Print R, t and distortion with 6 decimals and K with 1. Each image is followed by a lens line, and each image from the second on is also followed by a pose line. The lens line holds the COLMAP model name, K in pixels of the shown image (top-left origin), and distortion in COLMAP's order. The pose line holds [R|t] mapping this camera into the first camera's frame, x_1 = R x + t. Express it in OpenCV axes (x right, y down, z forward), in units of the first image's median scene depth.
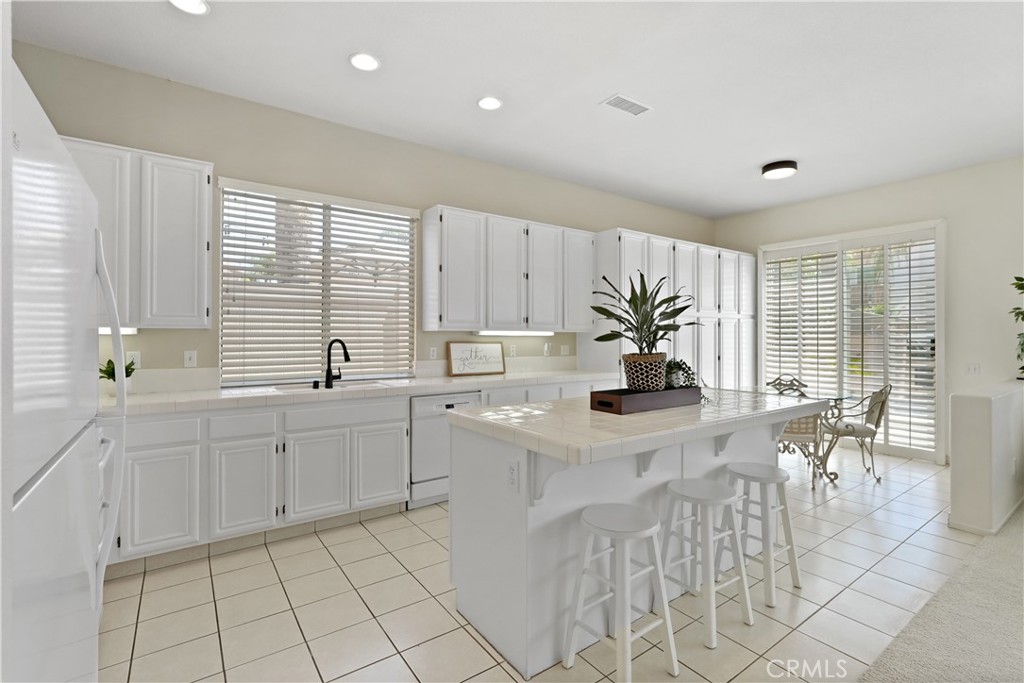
lens RADIAL K [[465.7, 0, 514.2], [0, 465.7, 333.6], [0, 0, 1]] dist [-0.012144, 0.005735]
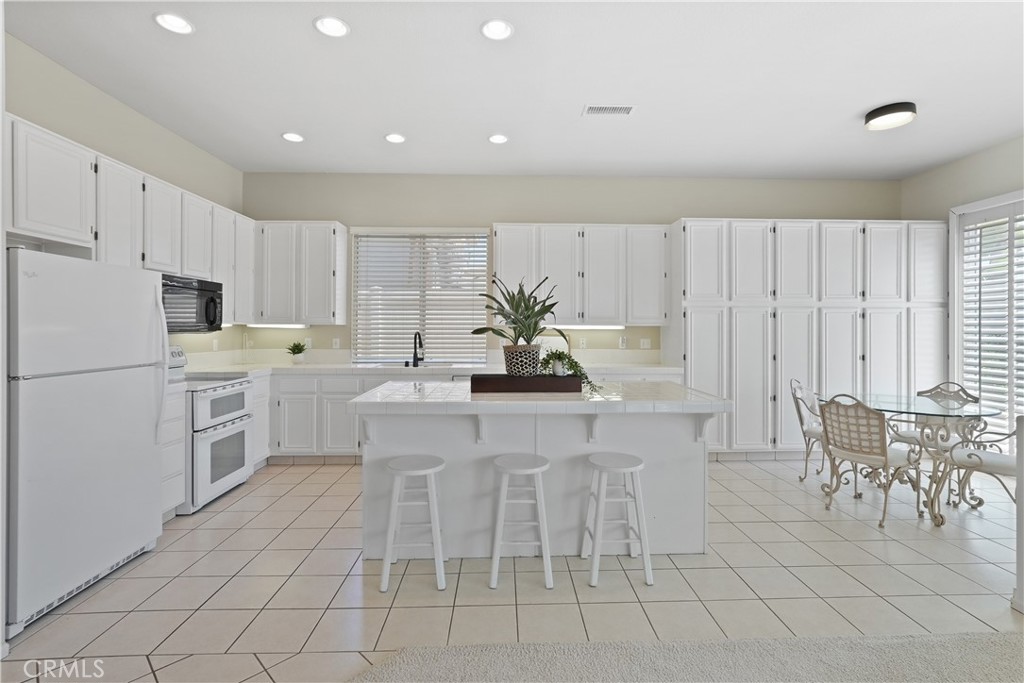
lens RADIAL K [[465.7, 0, 522.0], [0, 465.7, 323.9], [0, 0, 1]] dist [-0.012144, 0.005735]
pose [[0.833122, -0.004009, -0.553075, 0.638418], [0.001290, 0.999985, -0.005305, -0.003336], [0.553088, 0.003706, 0.833114, 0.013791]]
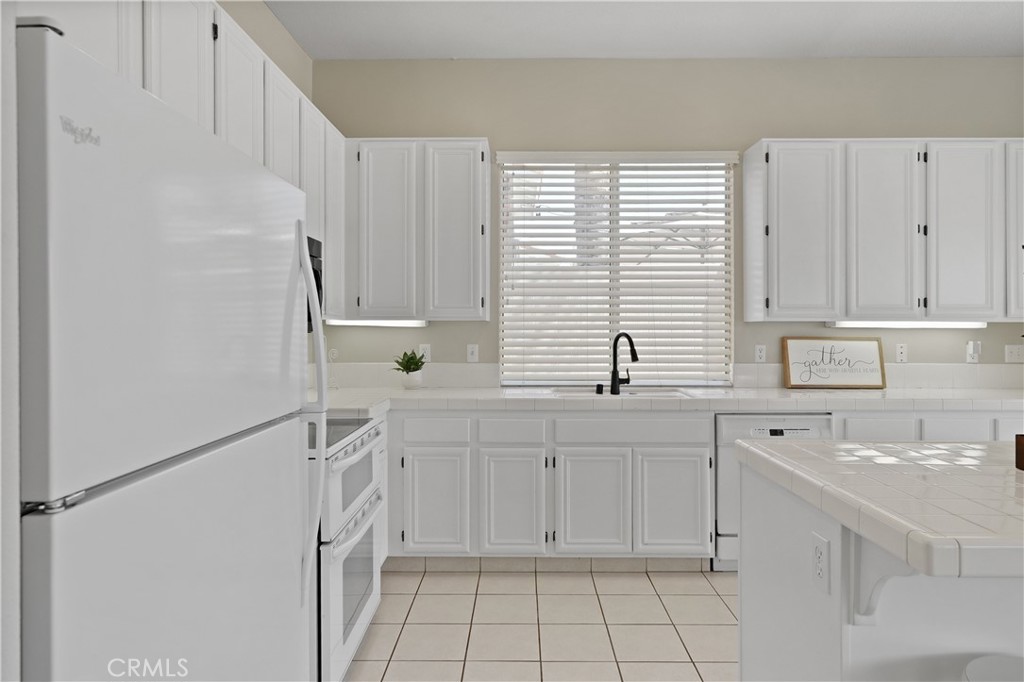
lens RADIAL K [[597.3, 0, 516.0], [0, 597.3, 325.9], [0, 0, 1]] dist [-0.010393, 0.005208]
pose [[0.807030, -0.001049, -0.590509, 0.068141], [0.002205, 0.999997, 0.001237, -0.001113], [0.590506, -0.002300, 0.807030, 0.075575]]
